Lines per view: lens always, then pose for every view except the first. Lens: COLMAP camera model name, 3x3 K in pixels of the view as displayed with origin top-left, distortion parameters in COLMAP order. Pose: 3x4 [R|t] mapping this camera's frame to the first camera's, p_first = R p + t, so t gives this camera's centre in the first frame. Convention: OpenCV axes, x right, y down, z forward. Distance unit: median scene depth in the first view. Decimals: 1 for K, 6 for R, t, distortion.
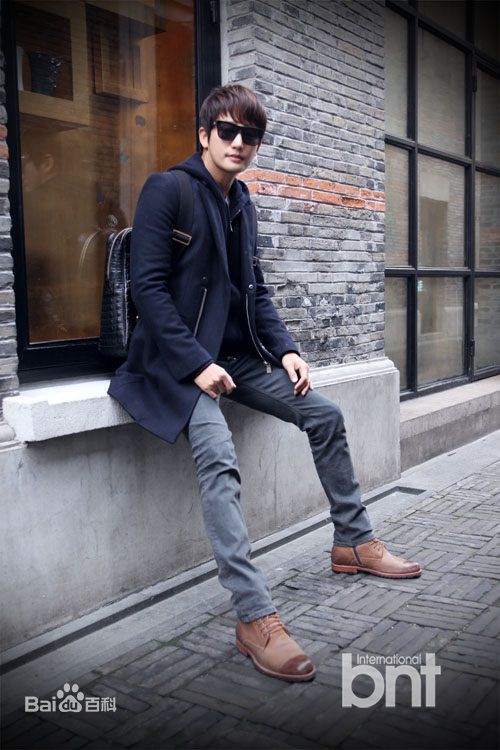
lens RADIAL K [[811.6, 0, 235.5], [0, 811.6, 373.4], [0, 0, 1]] dist [0.115484, 0.000000]
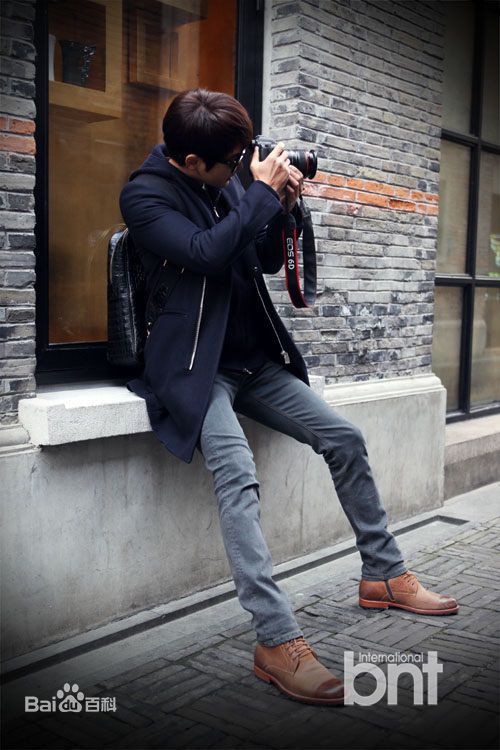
lens RADIAL K [[960.7, 0, 244.2], [0, 960.7, 374.1], [0, 0, 1]] dist [0.210074, 0.000000]
pose [[0.997825, 0.042919, -0.050033, 0.032168], [-0.043419, 0.999017, -0.008942, -0.000974], [0.049600, 0.011095, 0.998708, -0.113607]]
